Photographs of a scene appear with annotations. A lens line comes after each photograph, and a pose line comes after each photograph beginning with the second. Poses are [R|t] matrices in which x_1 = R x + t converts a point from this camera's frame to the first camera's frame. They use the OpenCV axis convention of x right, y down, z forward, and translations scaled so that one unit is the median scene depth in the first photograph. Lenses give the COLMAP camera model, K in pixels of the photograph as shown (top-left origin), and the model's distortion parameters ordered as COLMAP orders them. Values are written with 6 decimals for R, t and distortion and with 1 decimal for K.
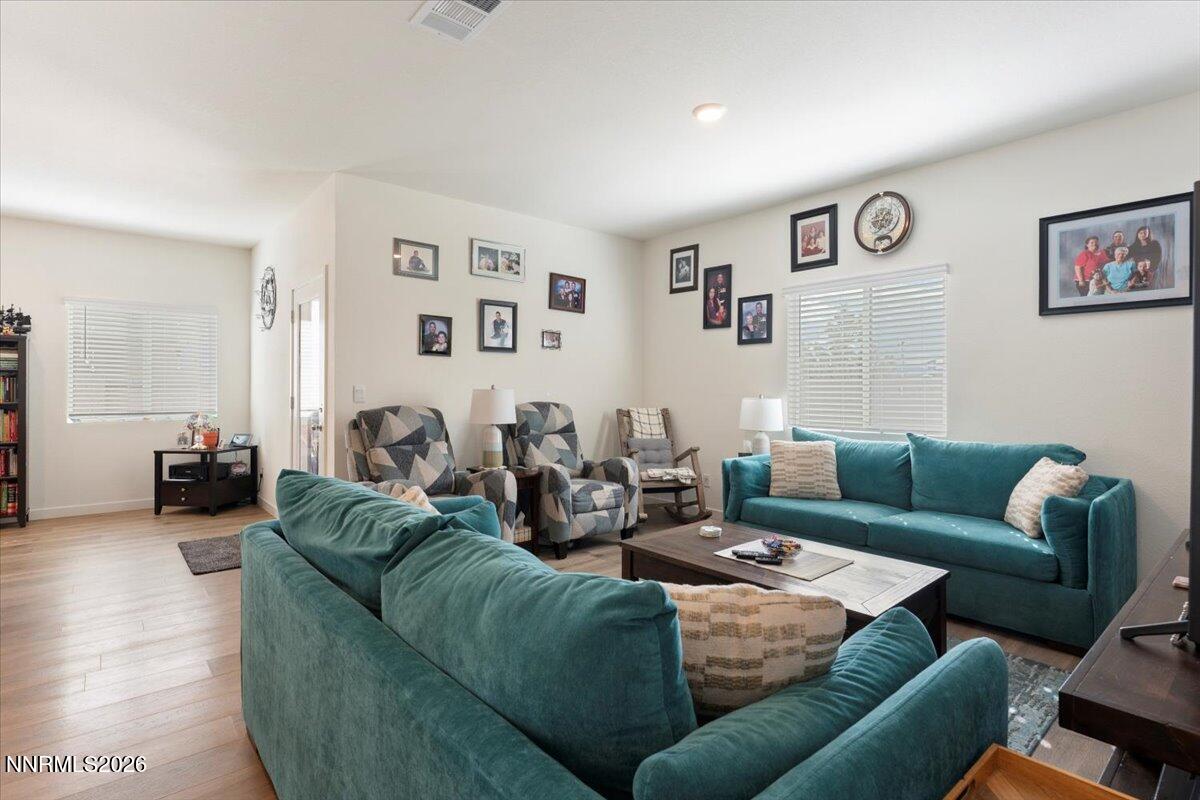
lens RADIAL K [[587.1, 0, 595.1], [0, 587.1, 384.6], [0, 0, 1]] dist [0.004298, -0.002442]
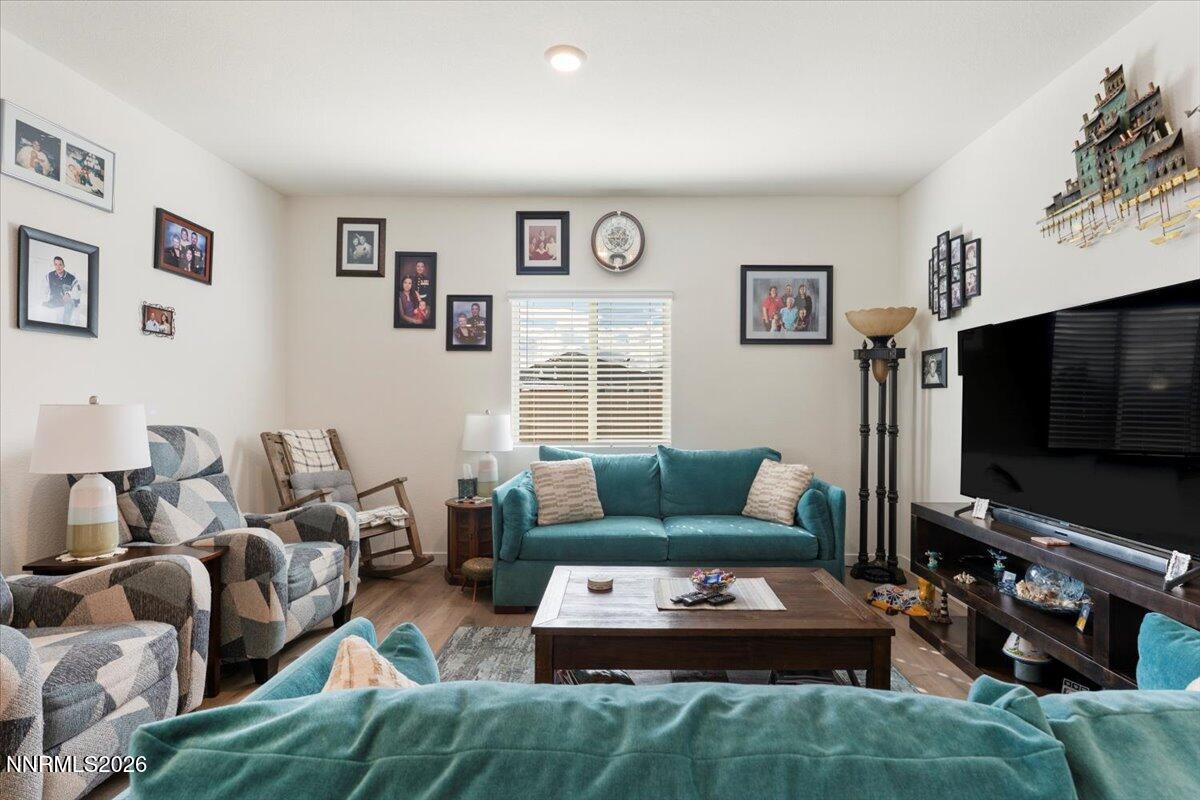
lens RADIAL K [[587.1, 0, 628.5], [0, 587.1, 399.8], [0, 0, 1]] dist [0.004298, -0.002442]
pose [[0.650999, 0.004177, 0.759067, -0.232867], [-0.006931, 0.999976, 0.000441, 0.000357], [-0.759047, -0.005548, 0.651012, 0.267822]]
